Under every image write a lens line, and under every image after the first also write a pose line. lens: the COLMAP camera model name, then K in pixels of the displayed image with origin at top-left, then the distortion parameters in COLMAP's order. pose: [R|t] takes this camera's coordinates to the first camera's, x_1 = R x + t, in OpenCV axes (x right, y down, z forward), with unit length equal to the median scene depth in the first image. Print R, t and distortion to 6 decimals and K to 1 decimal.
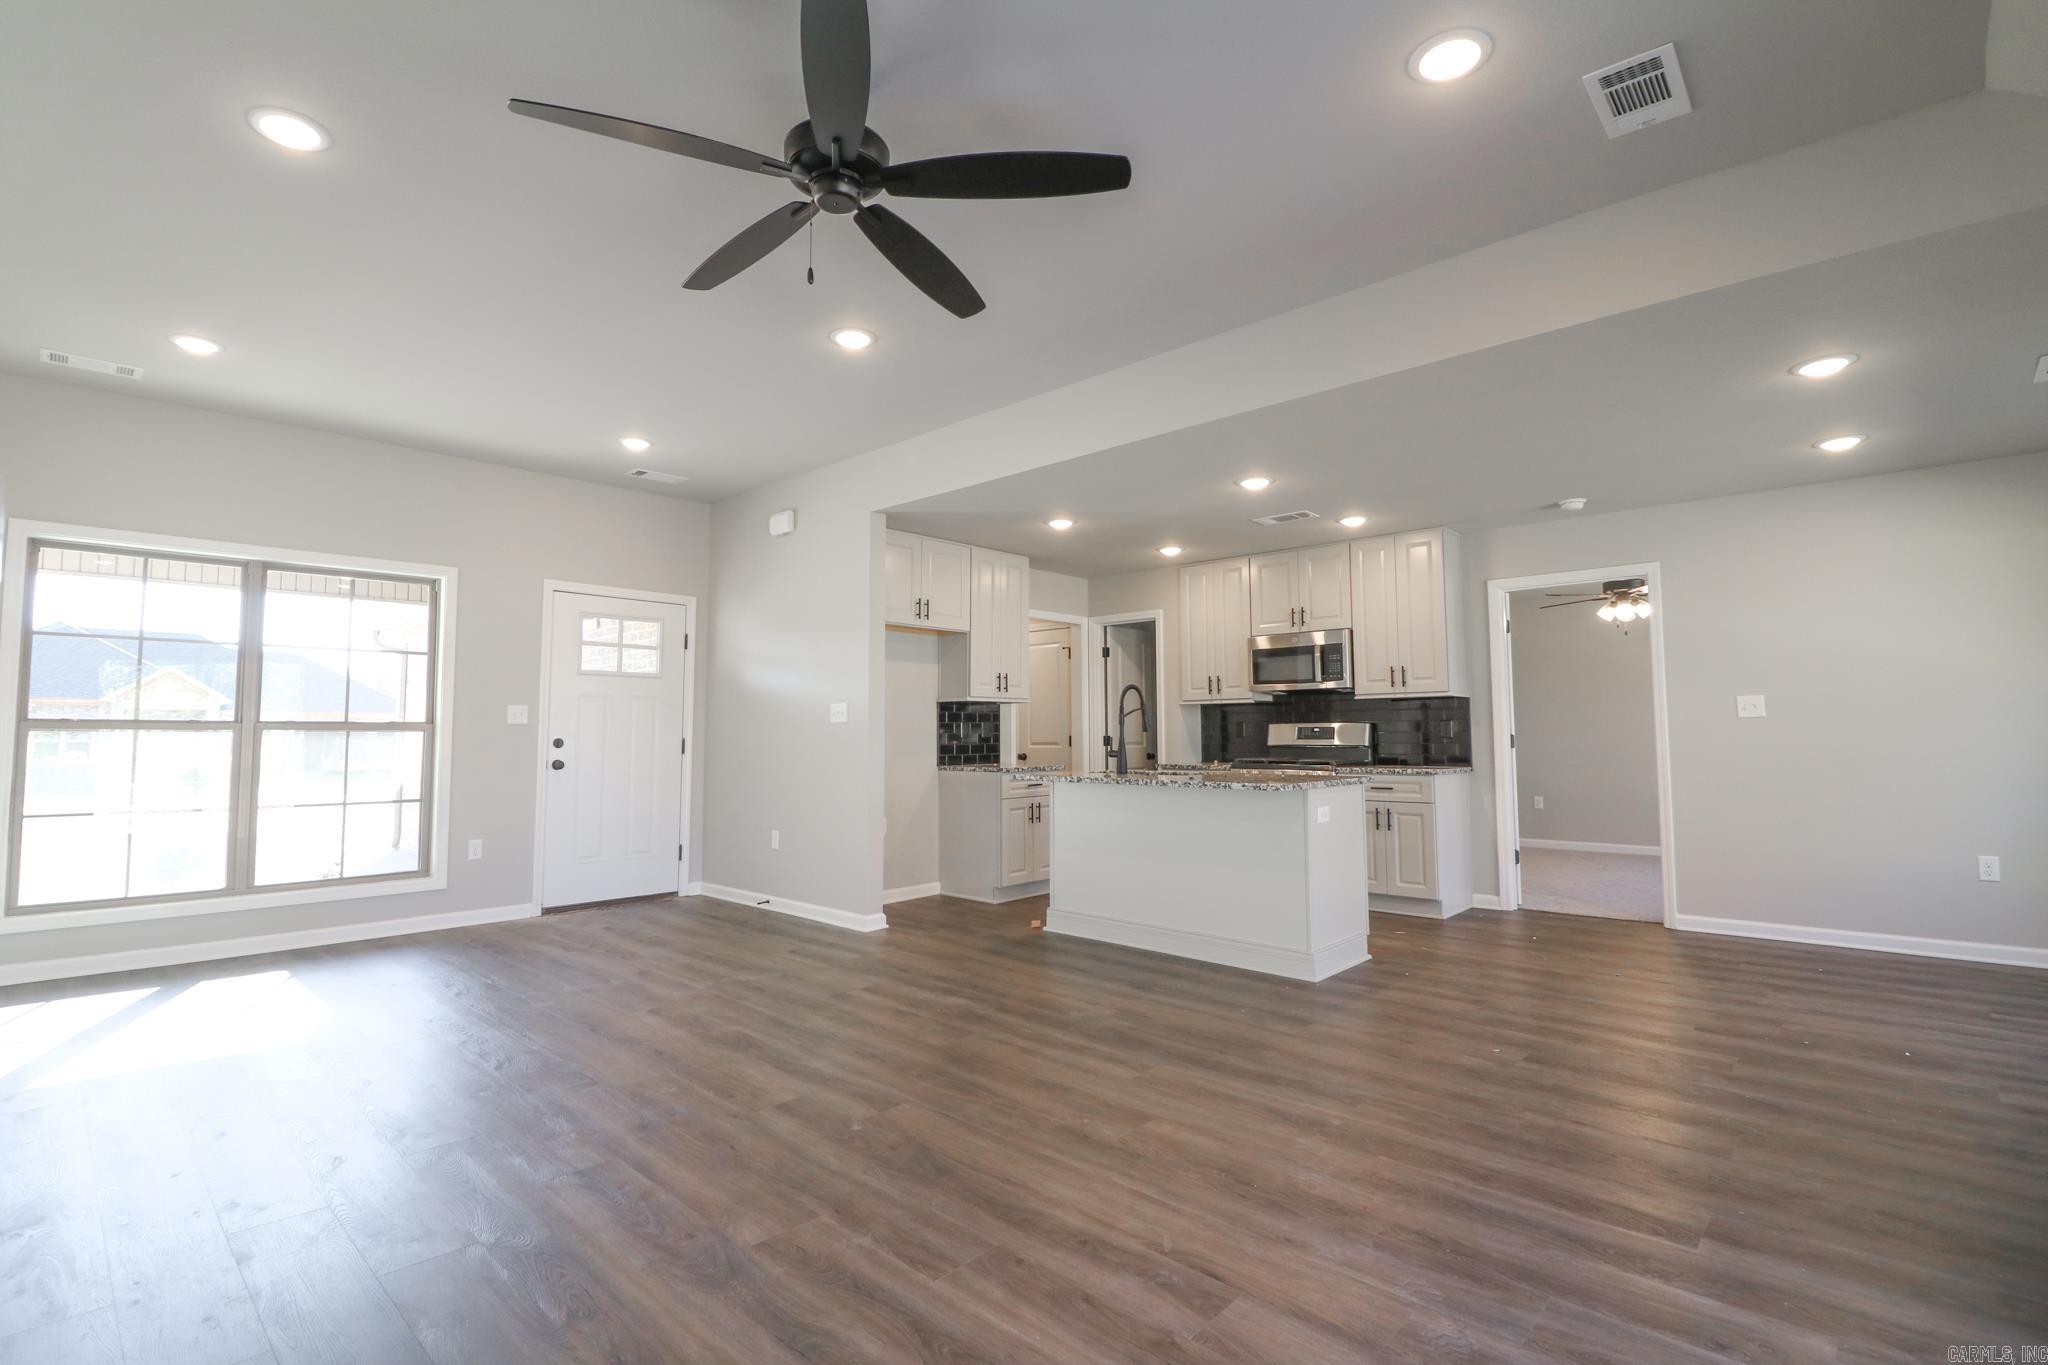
lens RADIAL K [[943.5, 0, 1011.7], [0, 943.5, 668.9], [0, 0, 1]] dist [-0.000249, -0.013446]
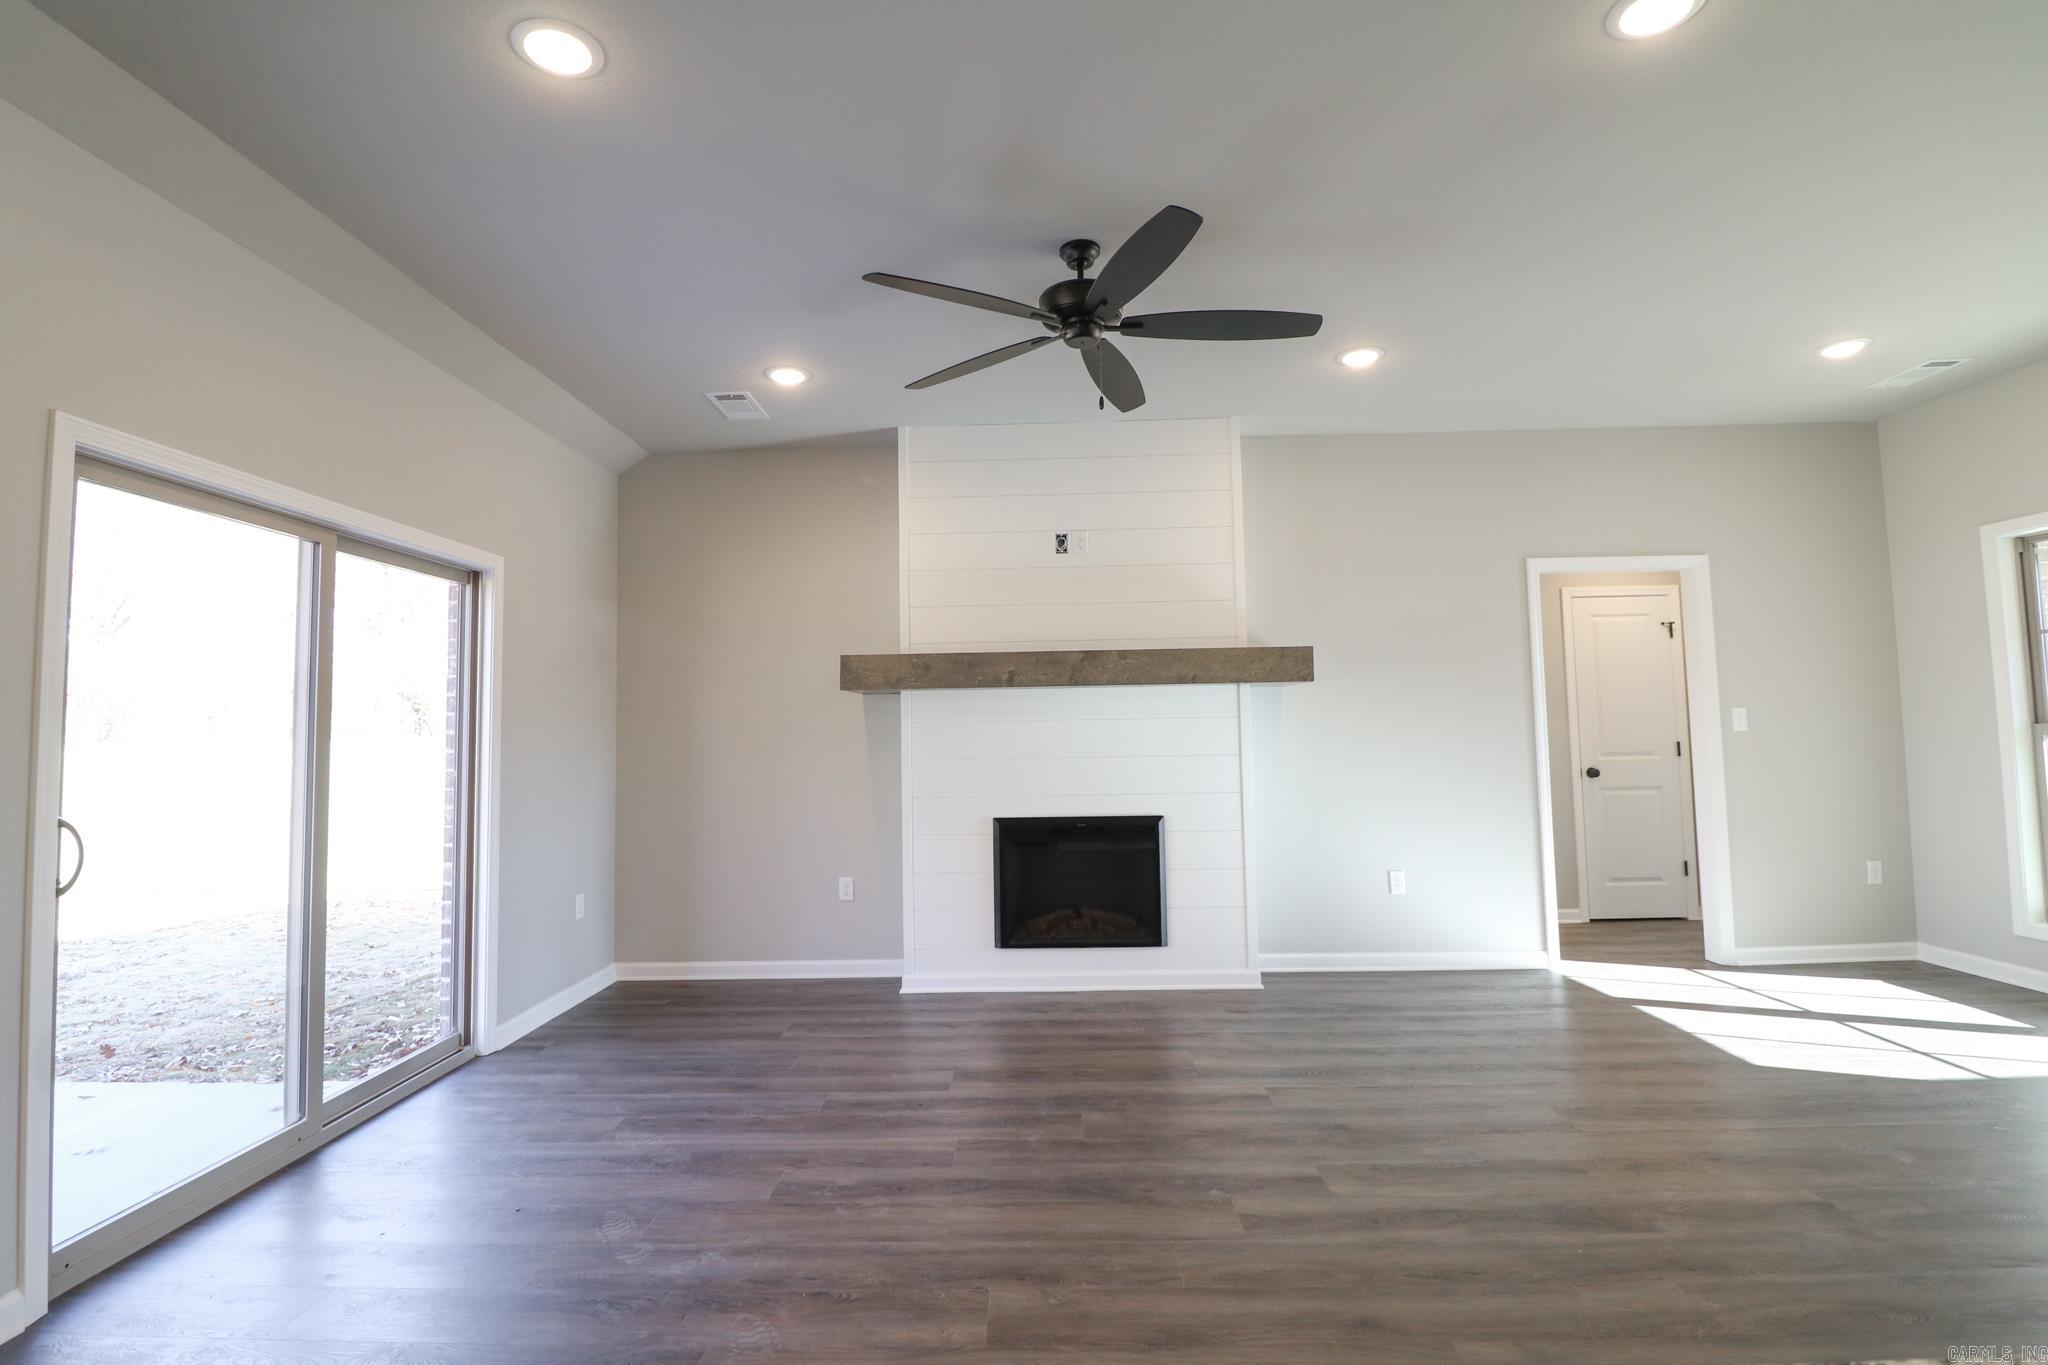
lens RADIAL K [[943.5, 0, 1011.7], [0, 943.5, 668.9], [0, 0, 1]] dist [-0.000249, -0.013446]
pose [[-0.744613, -0.027266, -0.666940, 0.286129], [0.068874, 0.990694, -0.117396, 0.028302], [0.663934, -0.133350, -0.735805, 0.736691]]
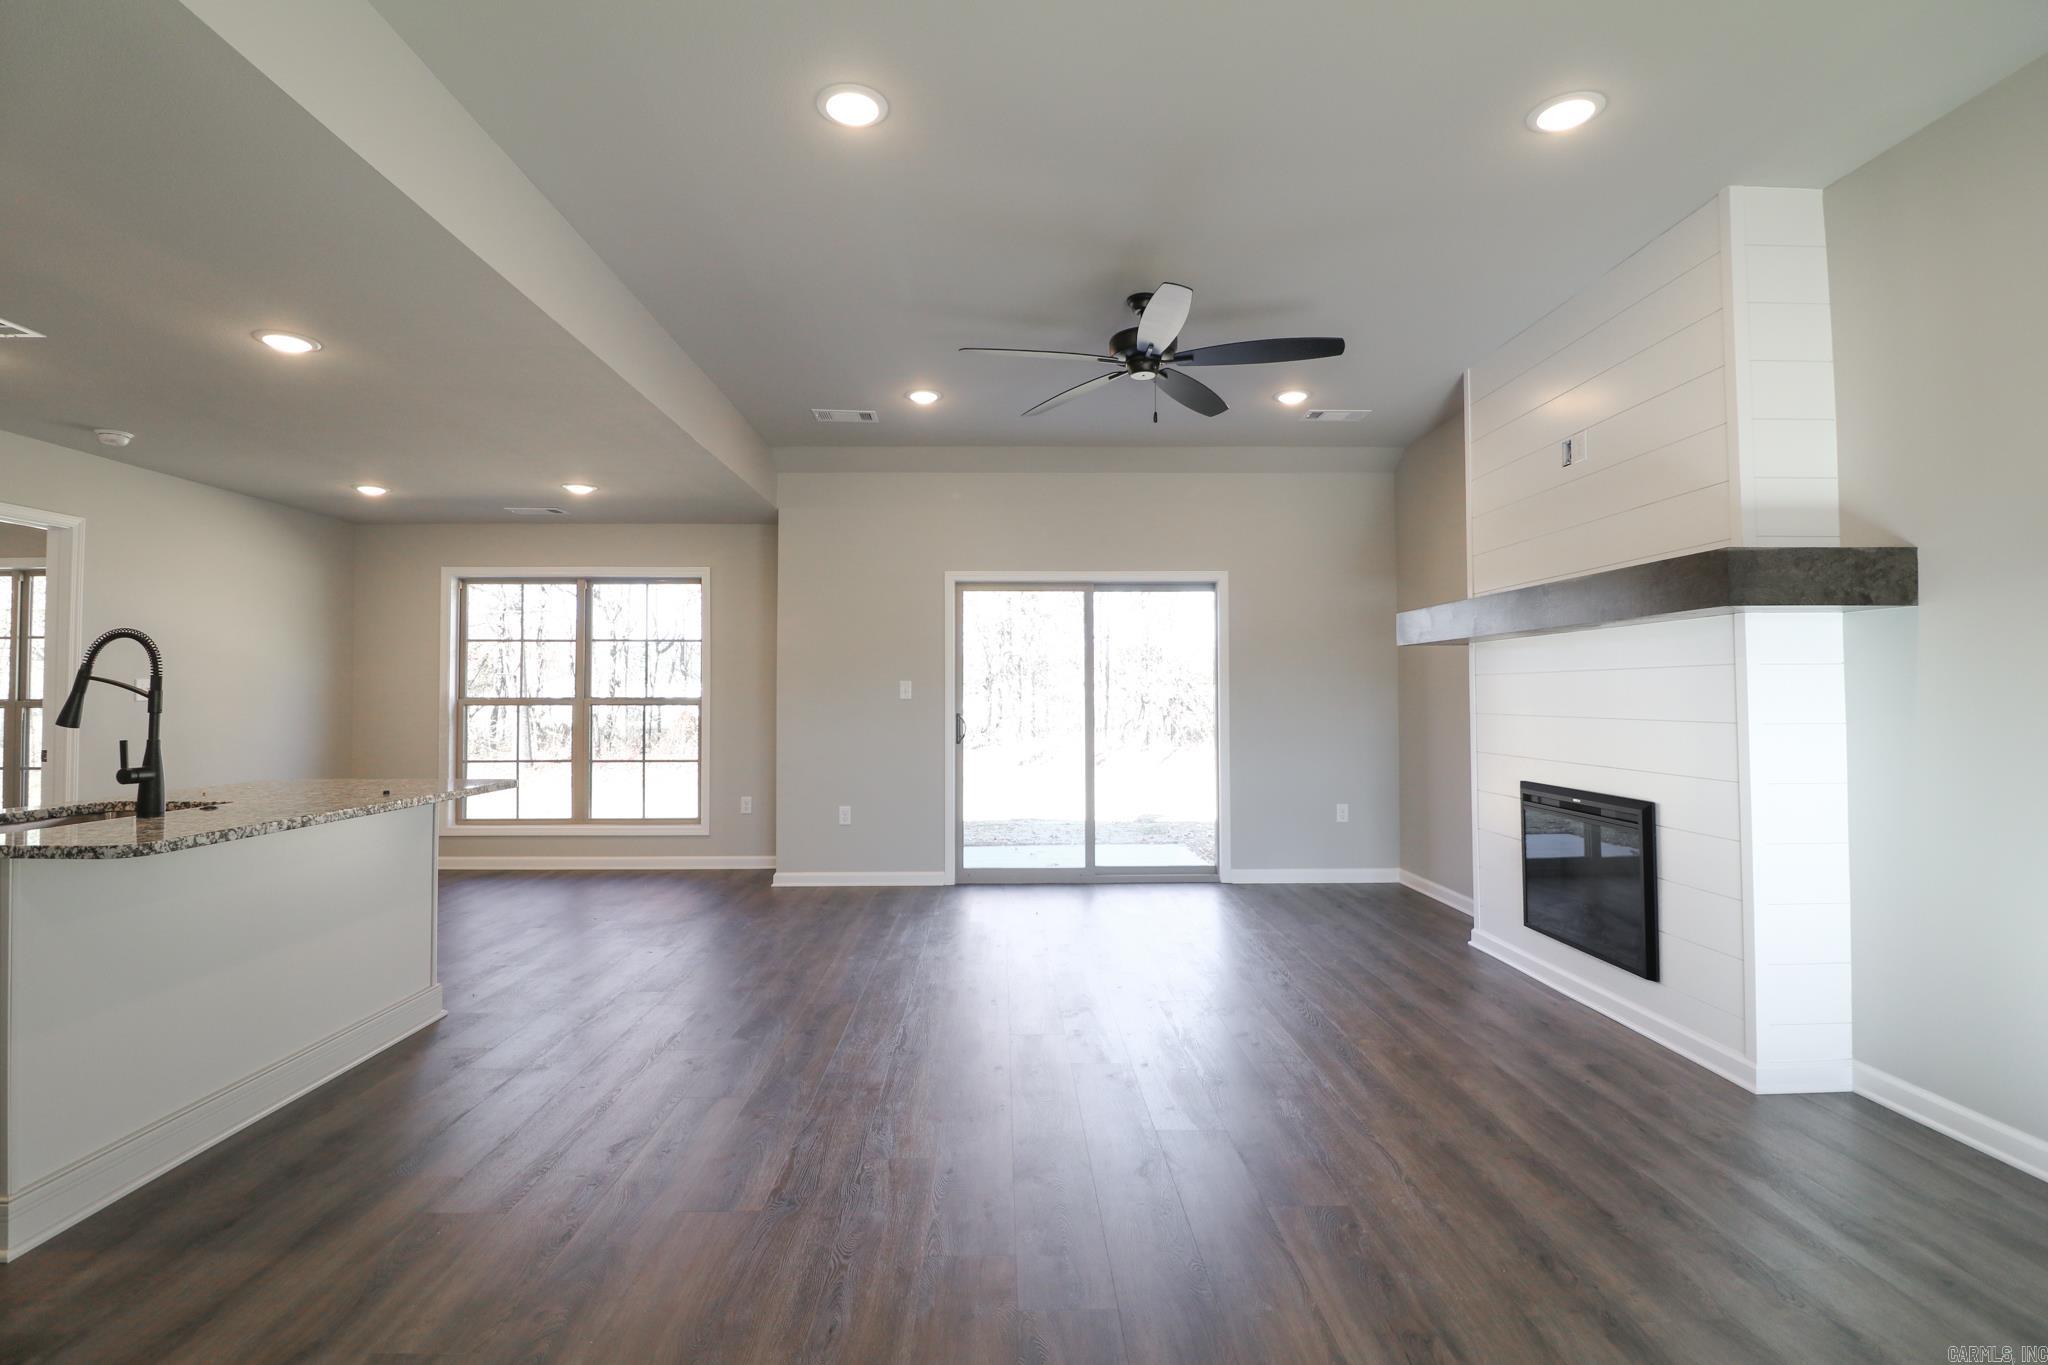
lens RADIAL K [[943.5, 0, 1011.7], [0, 943.5, 668.9], [0, 0, 1]] dist [-0.000249, -0.013446]
pose [[-0.698443, 0.026345, 0.715181, -0.462432], [-0.045621, 0.995651, -0.081230, 0.048841], [-0.714210, -0.089362, -0.694203, 0.896835]]
